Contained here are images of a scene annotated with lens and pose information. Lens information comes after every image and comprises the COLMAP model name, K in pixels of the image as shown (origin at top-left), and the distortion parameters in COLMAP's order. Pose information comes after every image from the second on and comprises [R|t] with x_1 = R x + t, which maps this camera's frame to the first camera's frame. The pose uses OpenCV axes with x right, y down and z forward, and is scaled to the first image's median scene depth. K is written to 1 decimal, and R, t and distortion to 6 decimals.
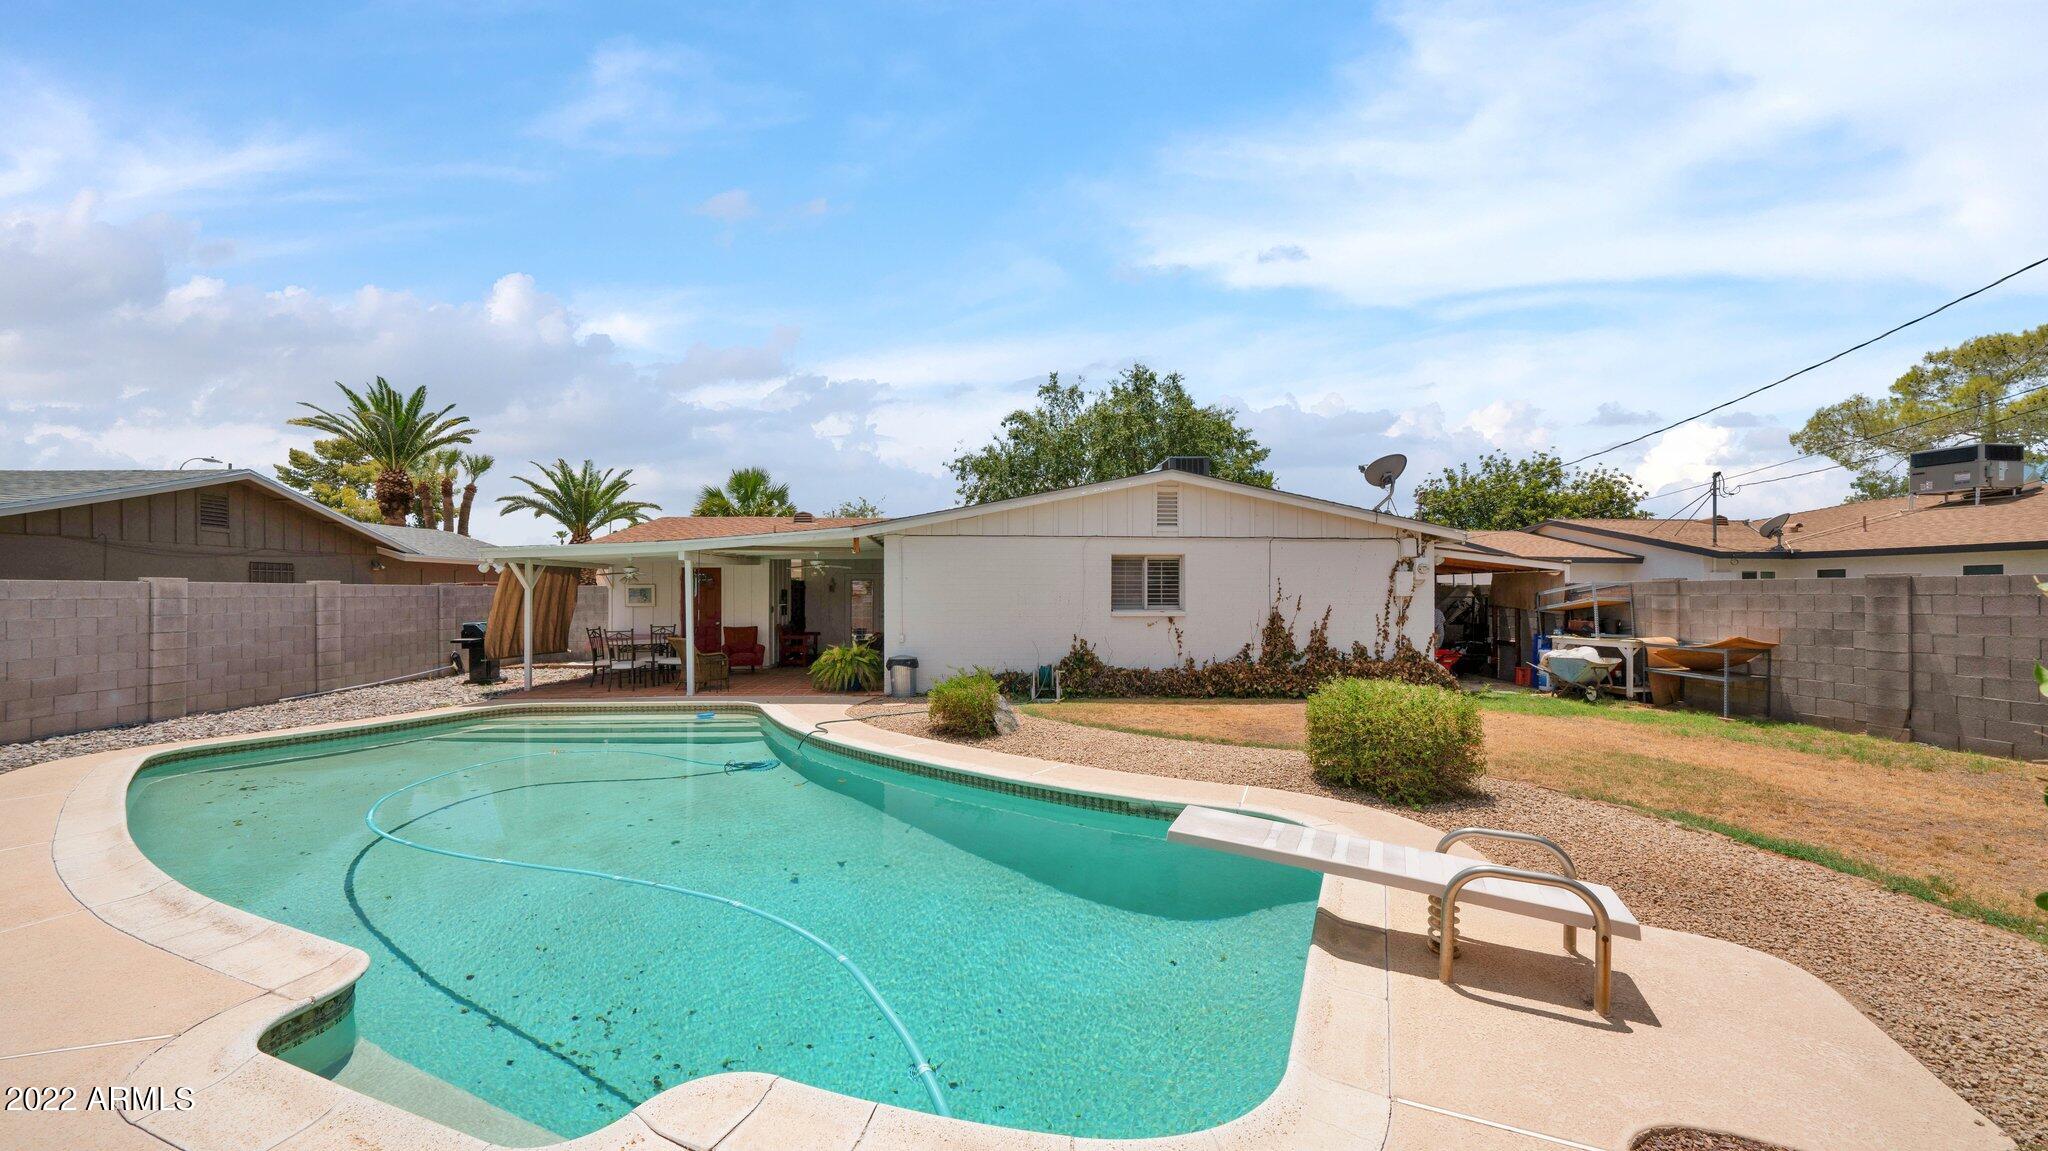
lens RADIAL K [[754.3, 0, 1024.0], [0, 754.3, 575.5], [0, 0, 1]] dist [-0.015359, 0.000101]
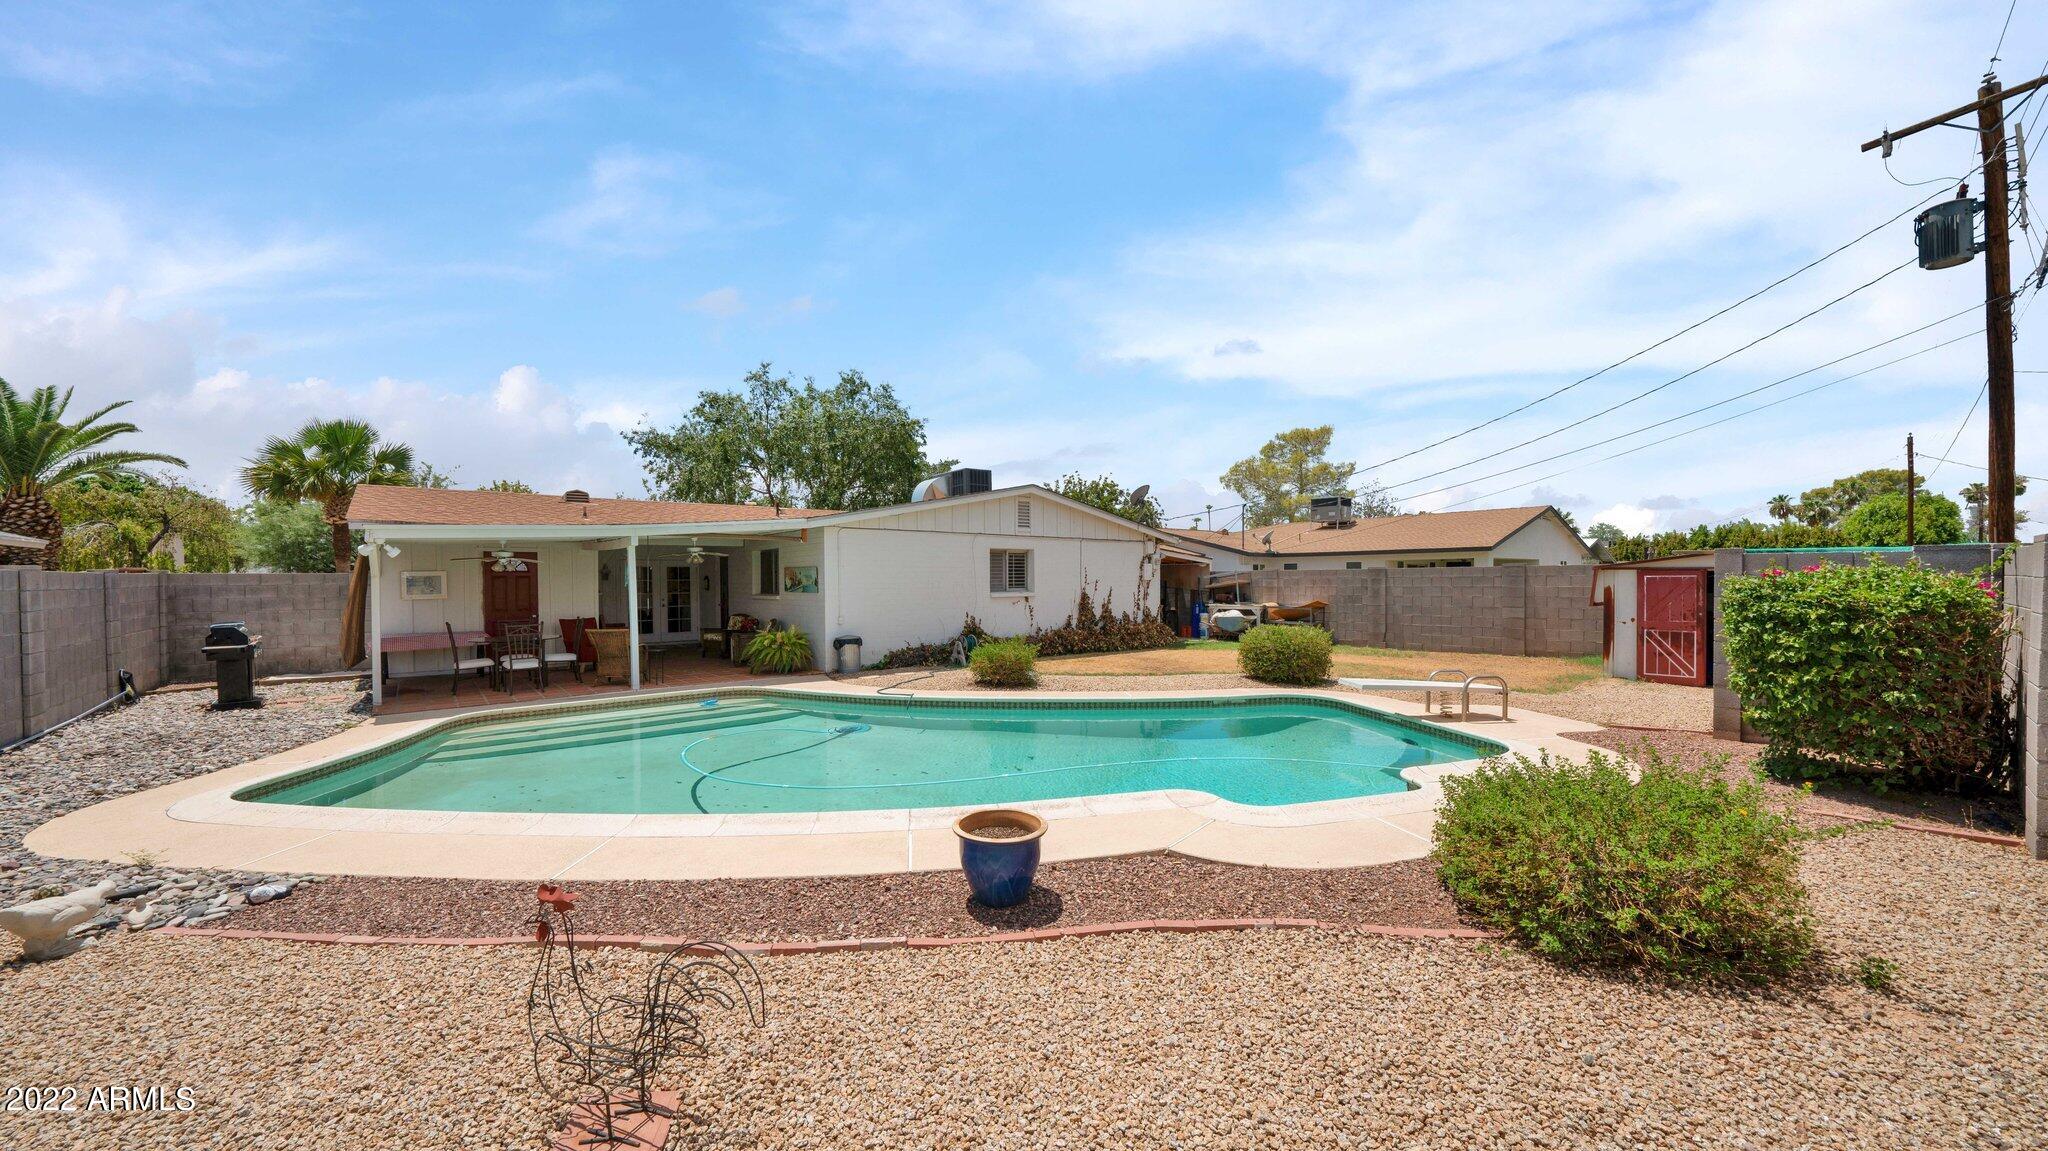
lens RADIAL K [[754.3, 0, 1024.0], [0, 754.3, 575.5], [0, 0, 1]] dist [-0.015359, 0.000101]
pose [[0.795755, -0.002808, 0.605613, -0.605311], [-0.008343, 0.999844, 0.015598, -0.002662], [-0.605562, -0.017465, 0.795607, -0.045179]]
